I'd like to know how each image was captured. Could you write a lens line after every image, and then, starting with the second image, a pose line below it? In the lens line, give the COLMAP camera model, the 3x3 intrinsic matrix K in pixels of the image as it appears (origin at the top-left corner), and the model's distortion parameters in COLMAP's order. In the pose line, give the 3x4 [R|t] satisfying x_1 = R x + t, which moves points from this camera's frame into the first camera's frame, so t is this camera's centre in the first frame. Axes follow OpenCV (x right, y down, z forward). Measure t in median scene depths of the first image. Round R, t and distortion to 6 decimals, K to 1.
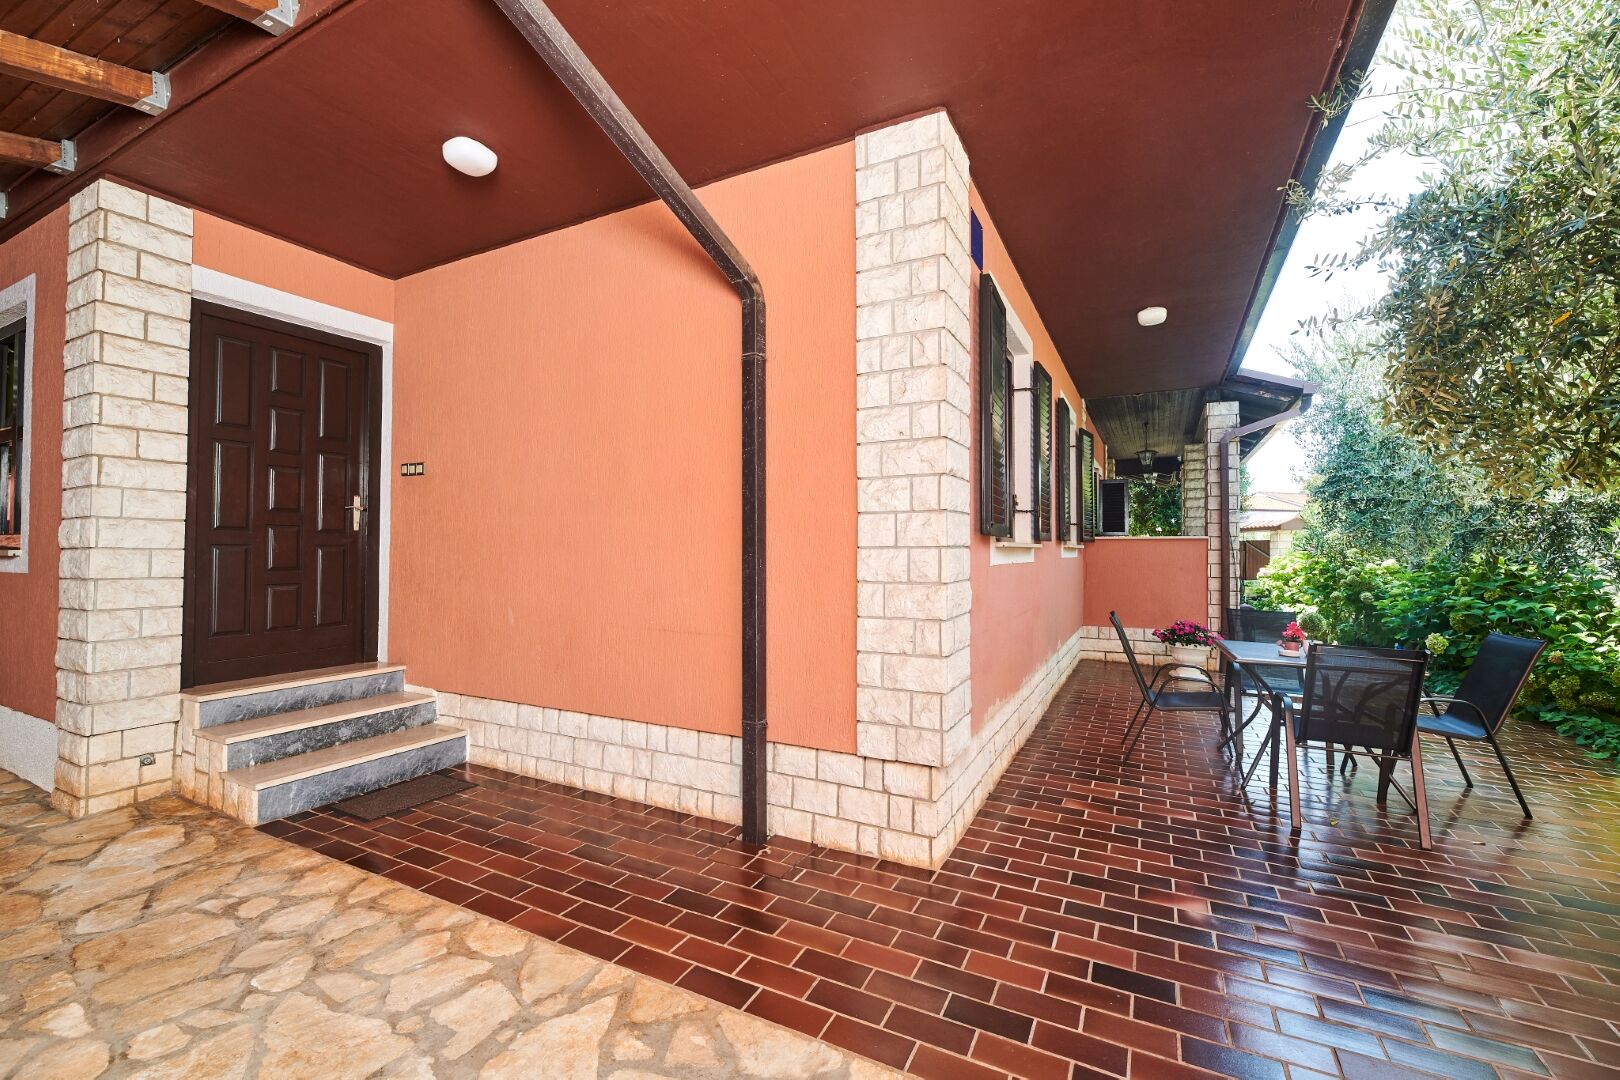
lens RADIAL K [[639.8, 0, 819.2], [0, 639.8, 546.0], [0, 0, 1]] dist [0.001401, 0.000083]
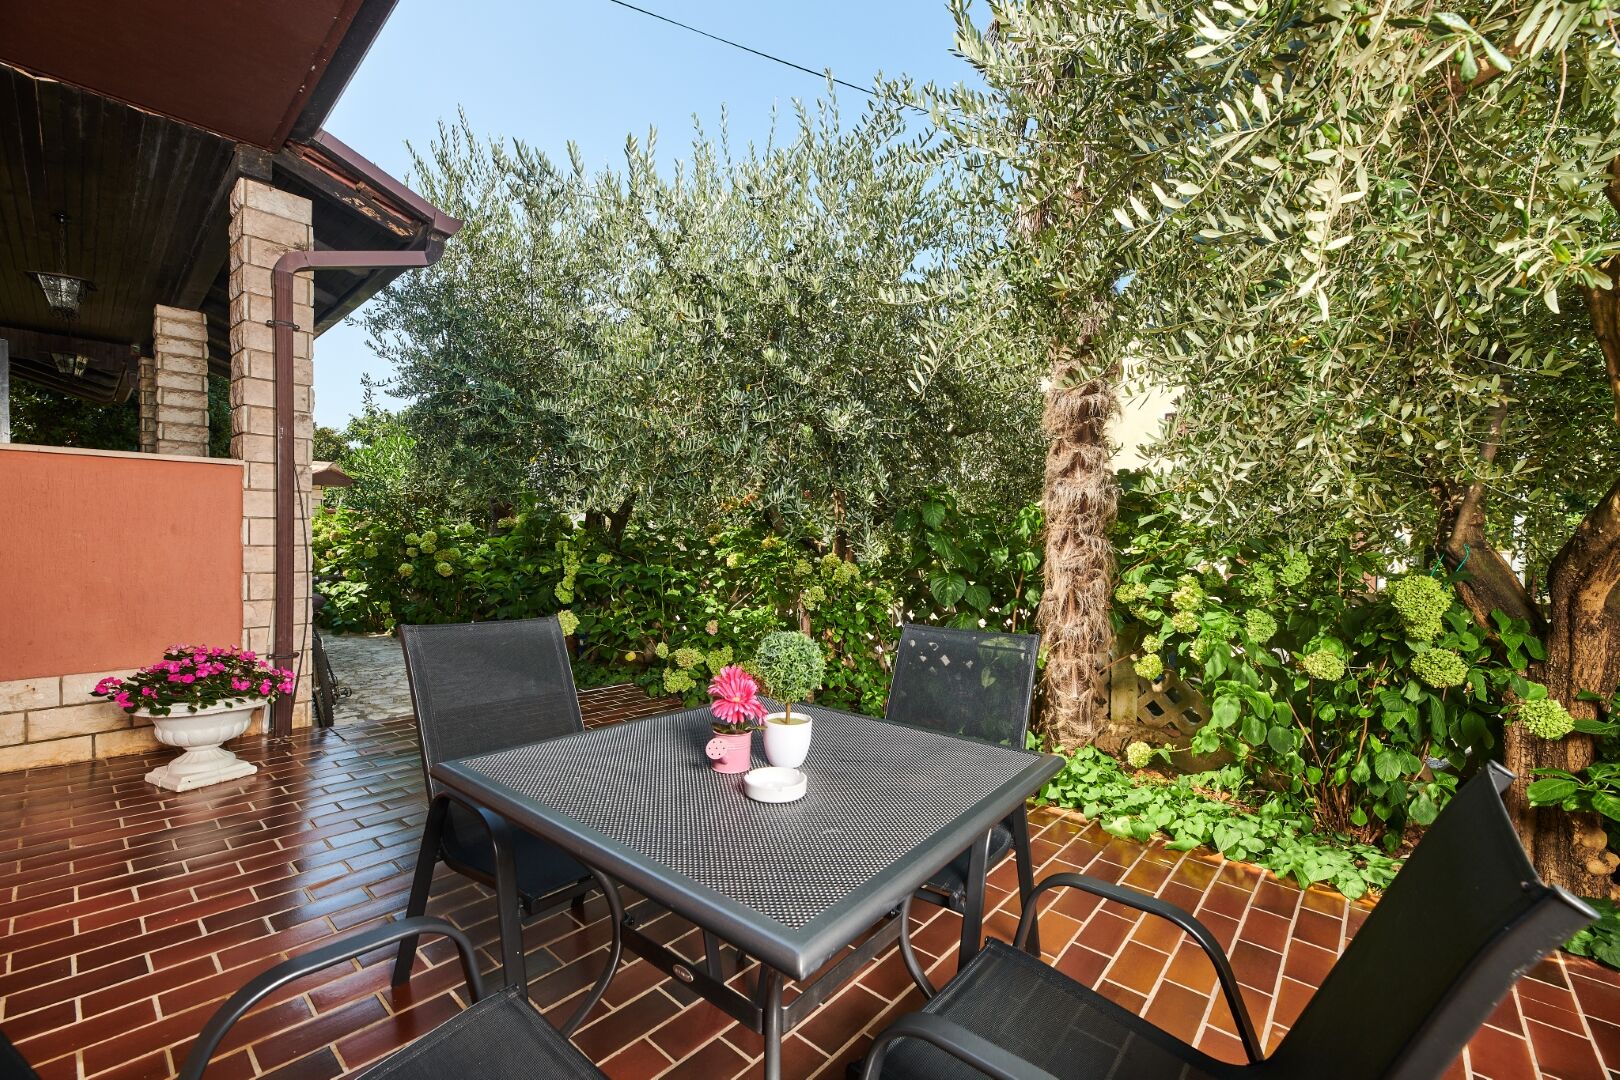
lens RADIAL K [[639.8, 0, 819.2], [0, 639.8, 546.0], [0, 0, 1]] dist [0.001401, 0.000083]
pose [[0.221173, -0.017221, 0.975083, 0.235941], [-0.026594, 0.999366, 0.023682, 0.026697], [-0.974872, -0.031170, 0.220575, 0.477429]]
